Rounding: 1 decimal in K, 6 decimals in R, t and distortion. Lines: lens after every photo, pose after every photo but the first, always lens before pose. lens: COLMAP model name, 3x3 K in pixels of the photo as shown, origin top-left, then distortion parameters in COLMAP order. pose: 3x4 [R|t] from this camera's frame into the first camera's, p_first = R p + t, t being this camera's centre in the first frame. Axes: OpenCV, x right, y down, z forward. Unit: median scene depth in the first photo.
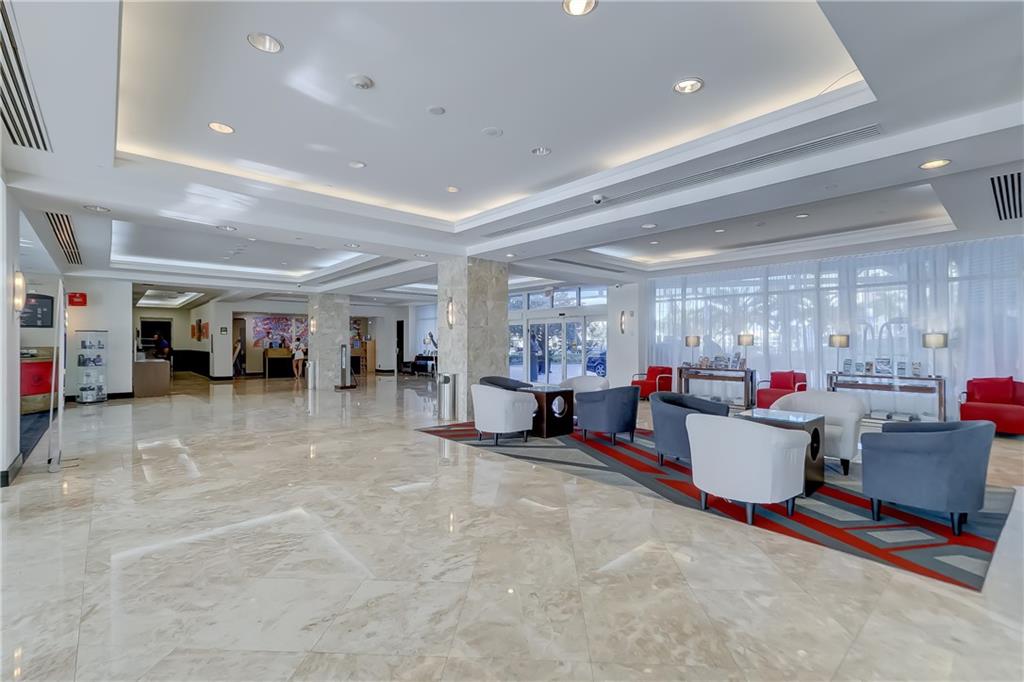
lens RADIAL K [[455.9, 0, 515.3], [0, 455.9, 338.1], [0, 0, 1]] dist [0.001658, 0.000139]
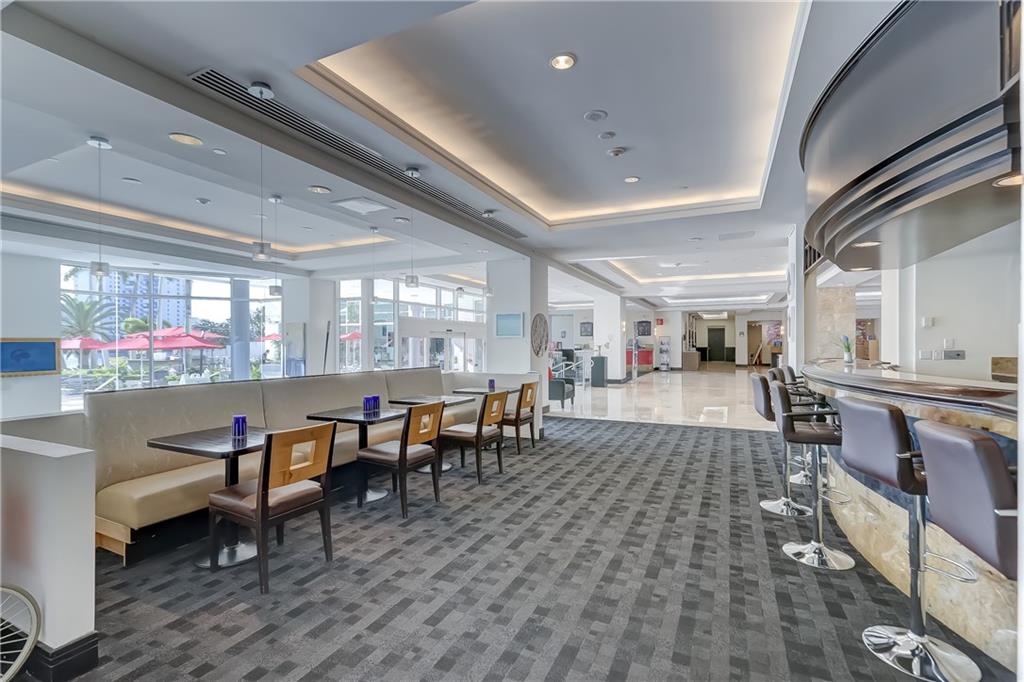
lens RADIAL K [[455.9, 0, 514.2], [0, 455.9, 341.9], [0, 0, 1]] dist [0.001658, 0.000139]
pose [[0.390994, -0.003112, -0.920388, 0.720338], [0.011614, 0.999931, 0.001553, -0.002985], [0.920320, -0.011297, 0.391003, -0.444713]]
